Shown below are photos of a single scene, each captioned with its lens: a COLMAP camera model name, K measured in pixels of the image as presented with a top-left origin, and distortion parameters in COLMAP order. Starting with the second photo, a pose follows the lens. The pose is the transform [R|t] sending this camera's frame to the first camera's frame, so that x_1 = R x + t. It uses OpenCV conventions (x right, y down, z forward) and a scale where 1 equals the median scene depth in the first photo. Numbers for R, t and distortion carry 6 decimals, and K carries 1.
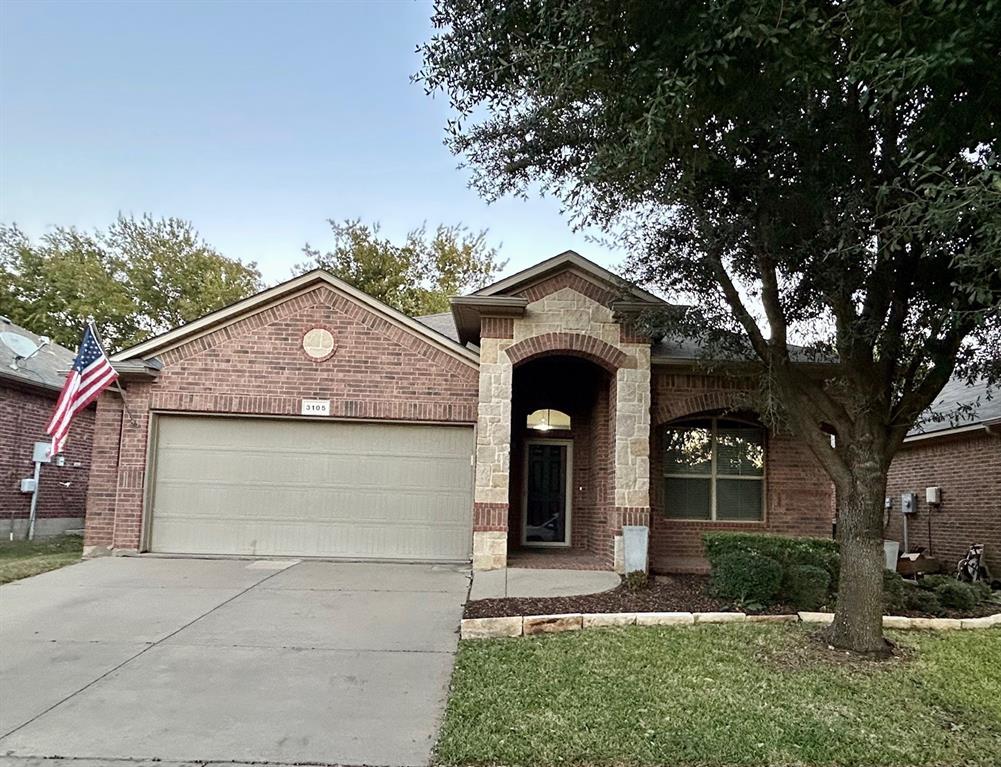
lens RADIAL K [[842.5, 0, 502.3], [0, 842.5, 437.5], [0, 0, 1]] dist [-0.001423, -0.001251]
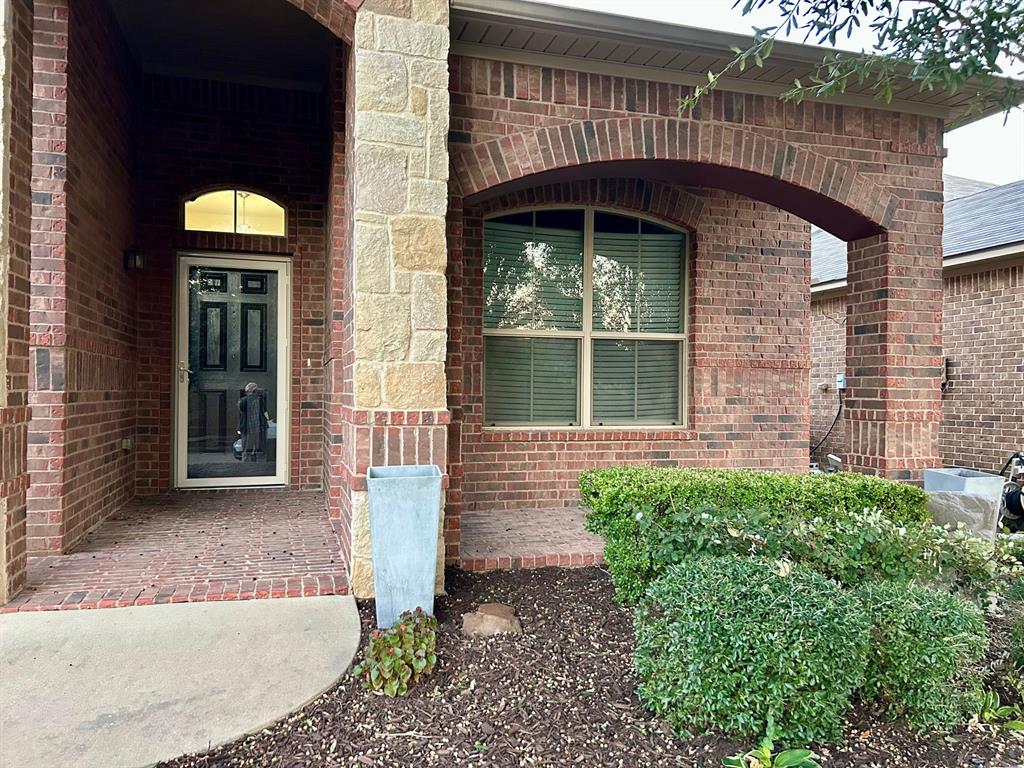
lens RADIAL K [[786.3, 0, 512.0], [0, 786.3, 384.0], [0, 0, 1]] dist [0.006631, 0.003345]
pose [[0.972443, -0.014119, 0.232713, 0.115453], [-0.005628, 0.996452, 0.083973, 0.040162], [-0.233073, -0.082969, 0.968913, 0.624210]]
